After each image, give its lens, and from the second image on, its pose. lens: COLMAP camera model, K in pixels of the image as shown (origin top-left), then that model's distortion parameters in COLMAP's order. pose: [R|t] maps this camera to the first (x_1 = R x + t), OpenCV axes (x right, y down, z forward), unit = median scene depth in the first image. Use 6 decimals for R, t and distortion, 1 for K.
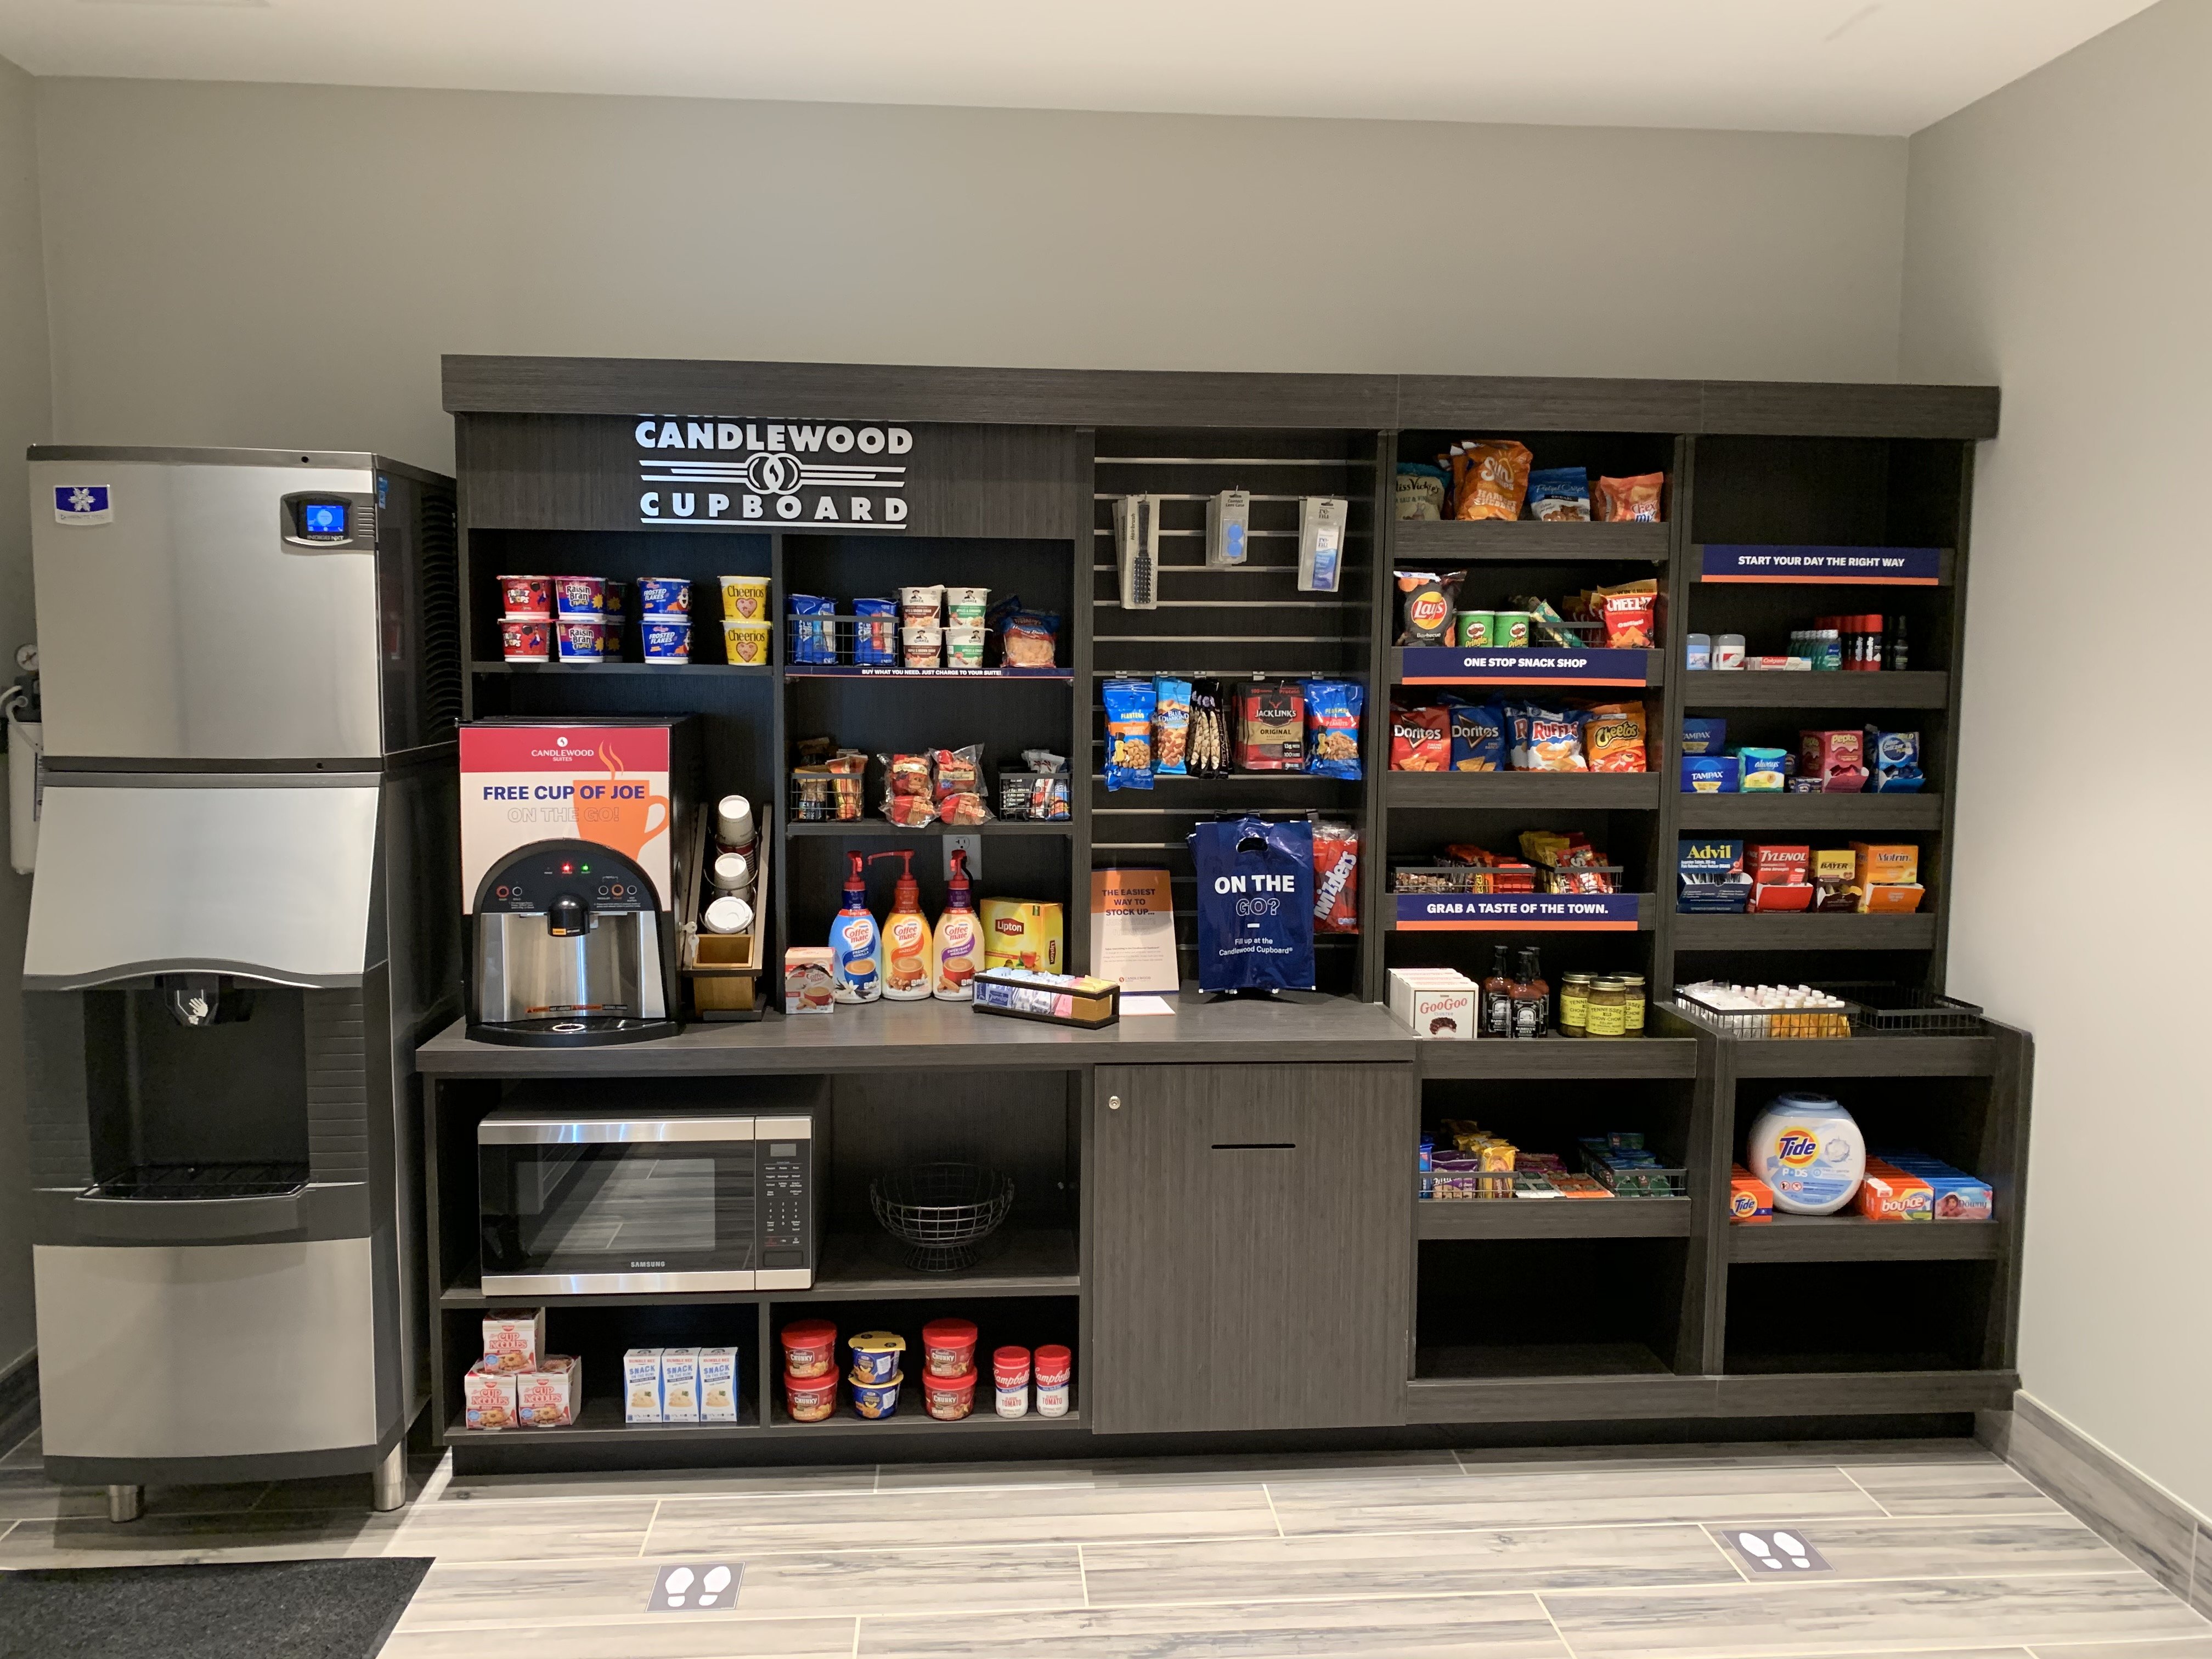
lens RADIAL K [[1711.4, 0, 1109.6], [0, 1711.4, 785.5], [0, 0, 1]] dist [0.127690, -0.153960]
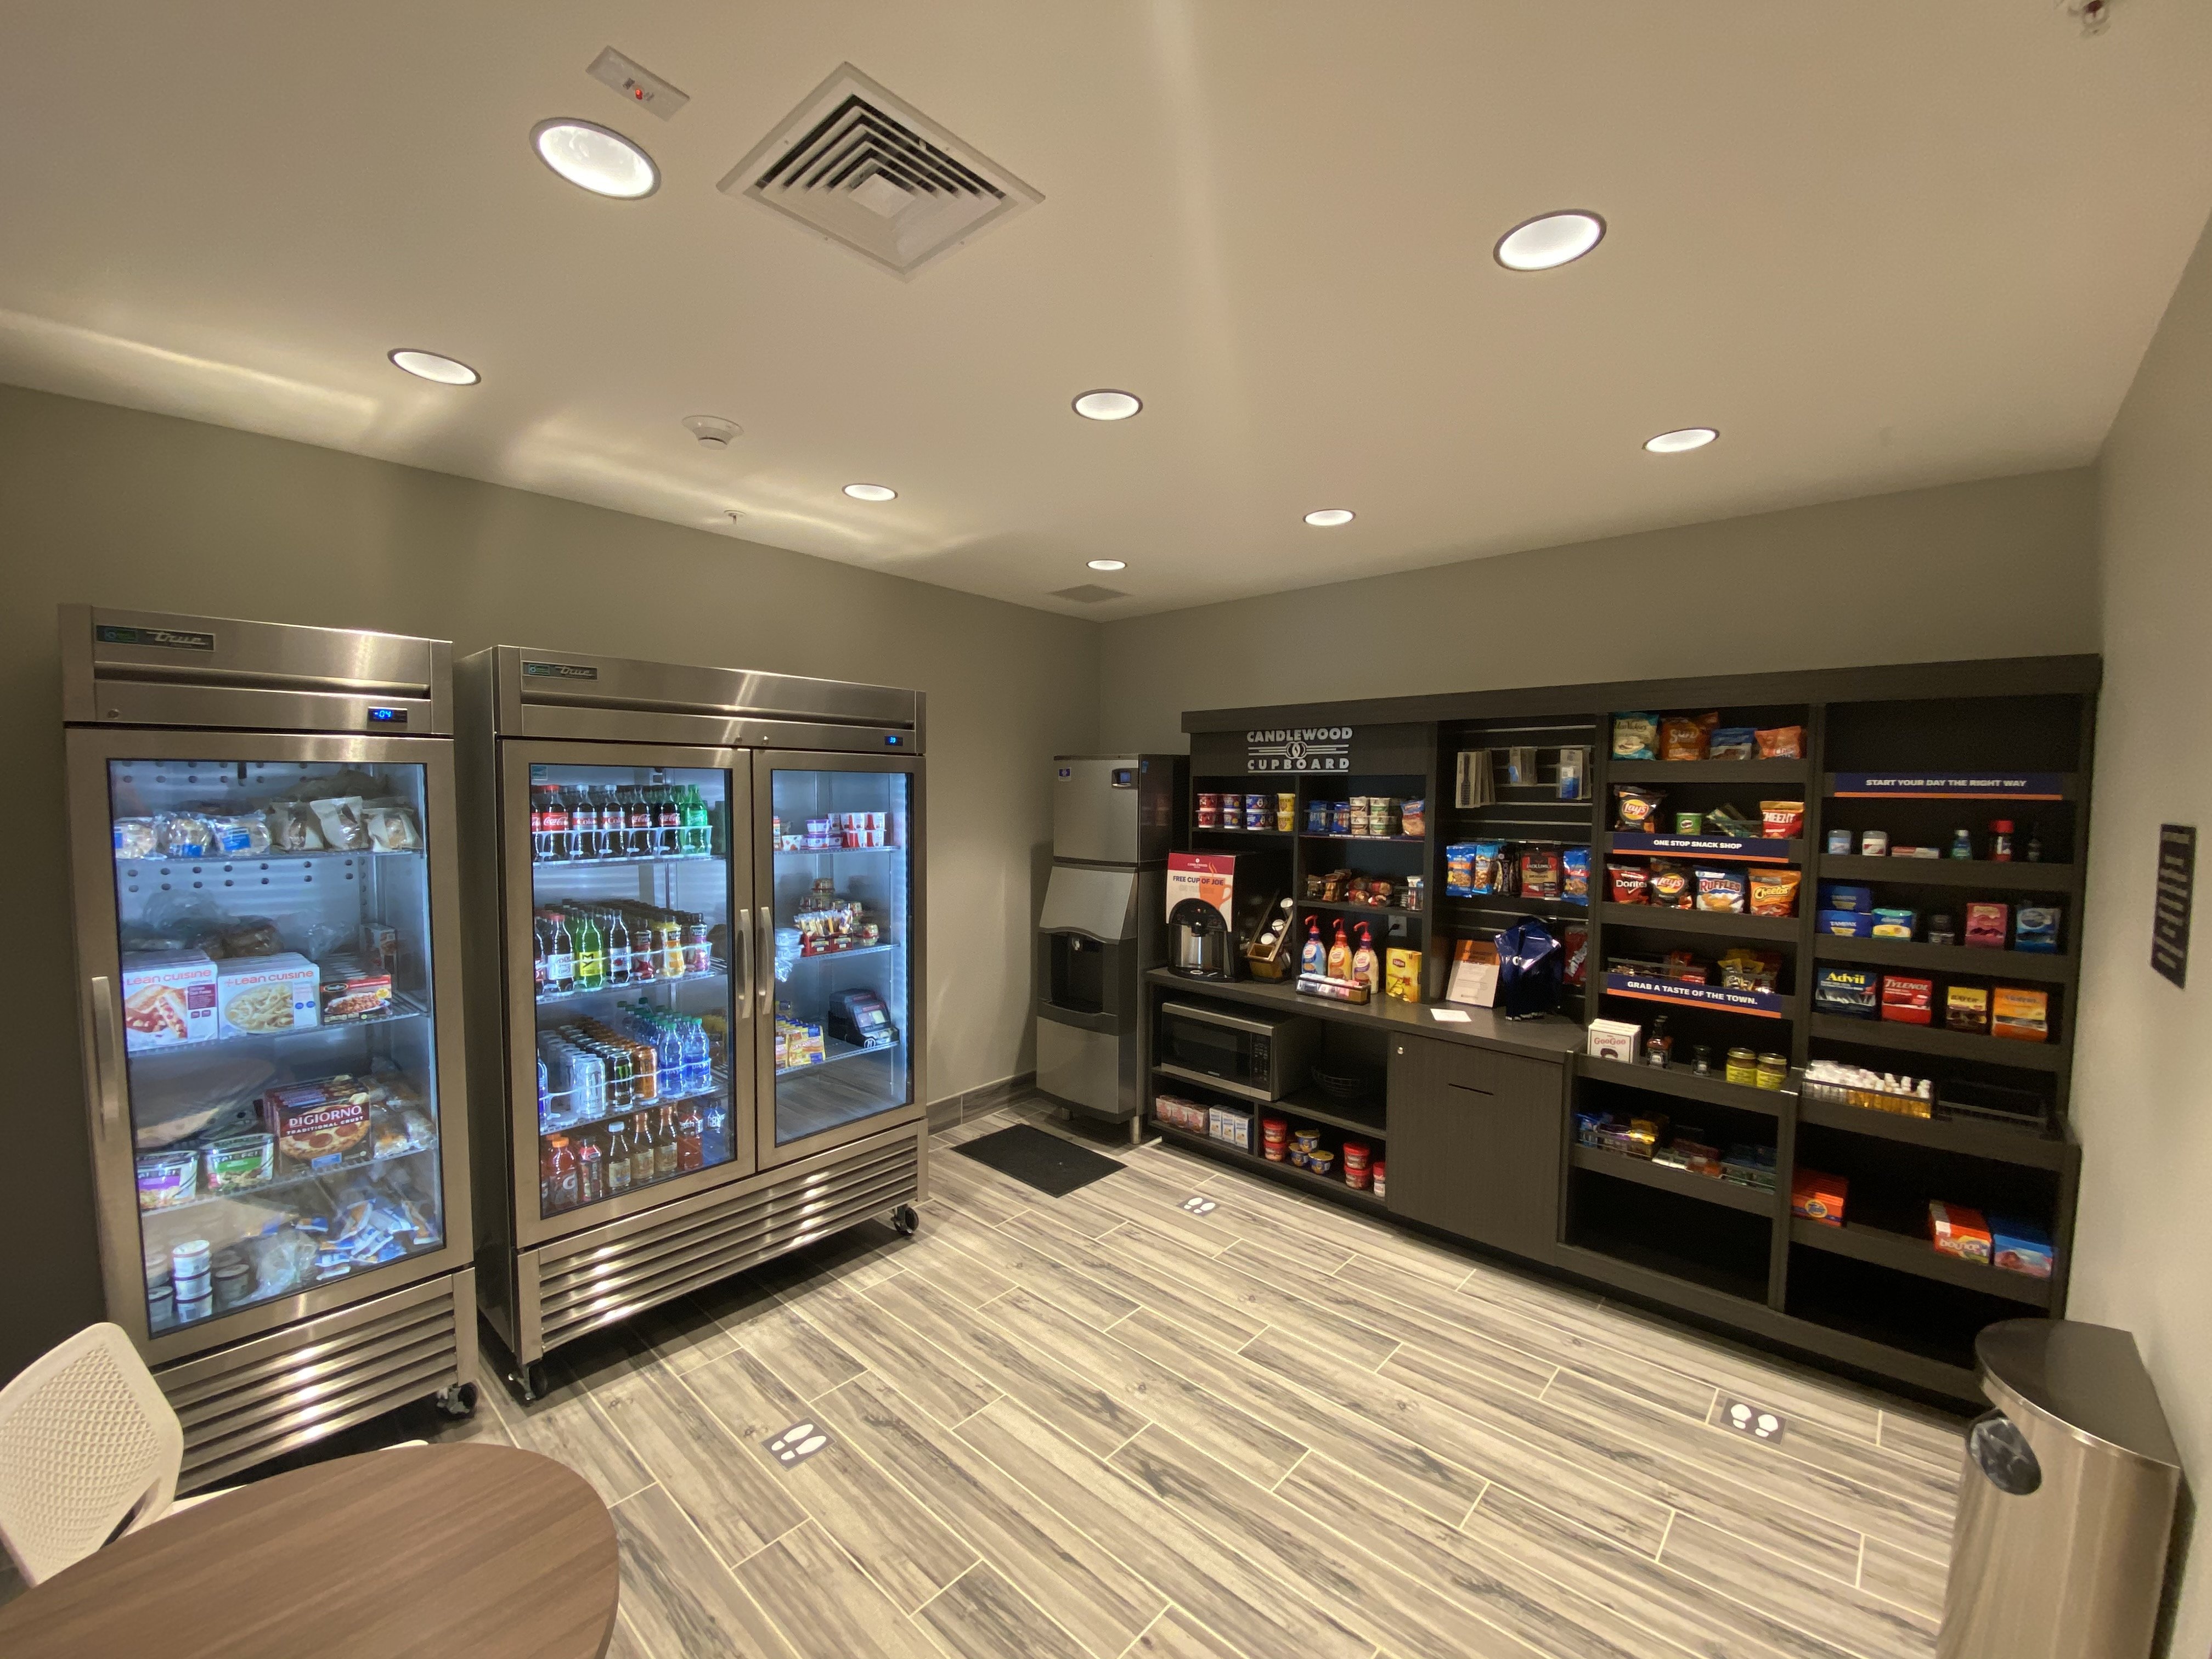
lens RADIAL K [[904.7, 0, 1105.8], [0, 904.7, 794.7], [0, 0, 1]] dist [-0.000891, -0.000413]
pose [[0.683271, 0.001707, -0.730163, 0.512894], [-0.067333, 0.995884, -0.060681, -0.028526], [0.727053, 0.090626, 0.680574, -0.014873]]
